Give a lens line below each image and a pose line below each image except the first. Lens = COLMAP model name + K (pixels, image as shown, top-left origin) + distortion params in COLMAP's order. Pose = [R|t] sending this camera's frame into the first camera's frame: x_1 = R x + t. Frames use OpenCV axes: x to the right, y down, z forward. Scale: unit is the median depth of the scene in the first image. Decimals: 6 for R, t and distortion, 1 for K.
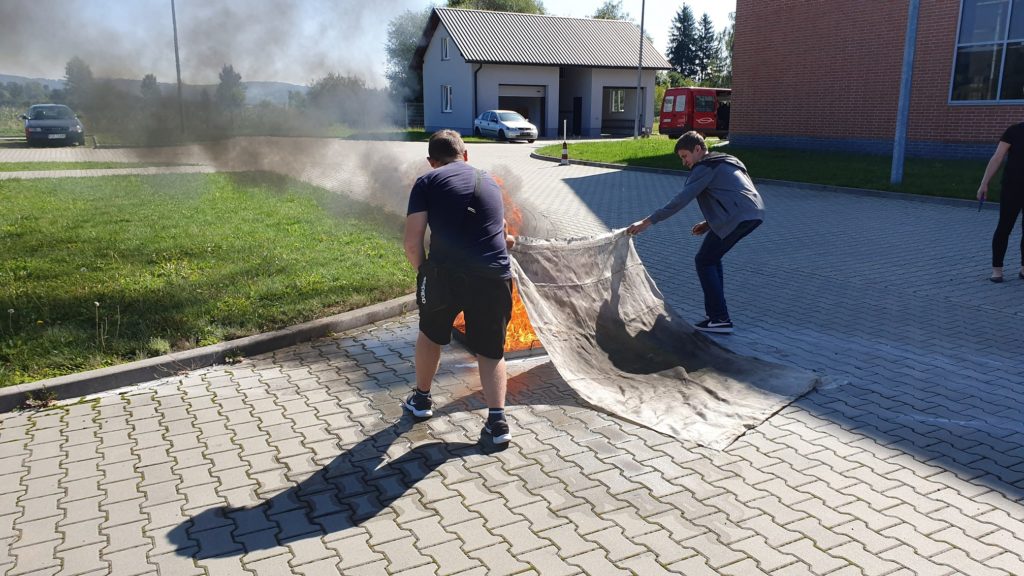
lens RADIAL K [[798.9, 0, 520.1], [0, 798.9, 285.3], [0, 0, 1]] dist [0.030986, 0.022962]
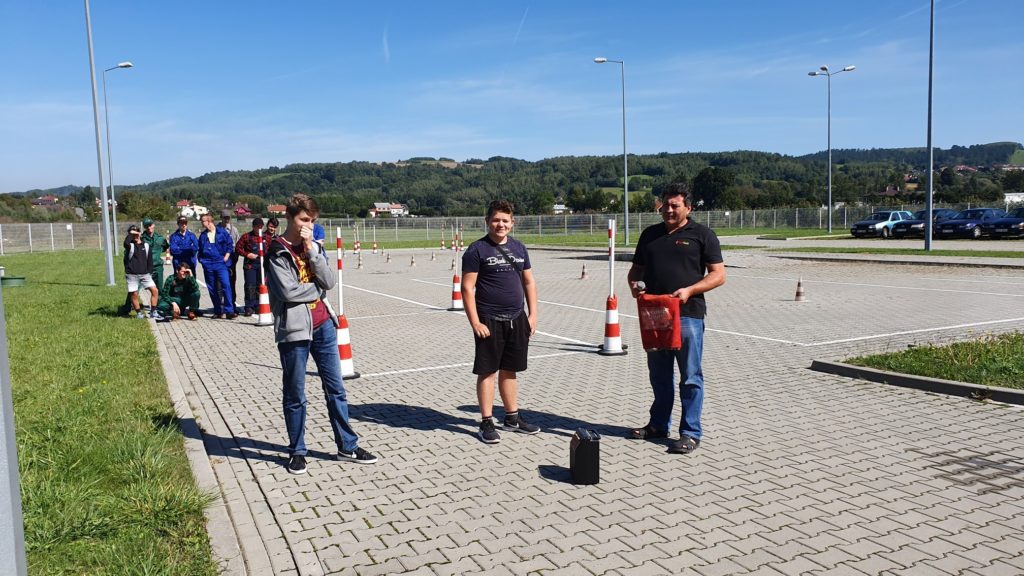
lens RADIAL K [[798.9, 0, 516.2], [0, 798.9, 290.9], [0, 0, 1]] dist [0.030986, 0.022962]
pose [[-0.049376, 0.080008, -0.995571, 0.908454], [-0.185420, 0.978725, 0.087850, -0.022500], [0.981418, 0.188937, -0.033491, 0.140244]]
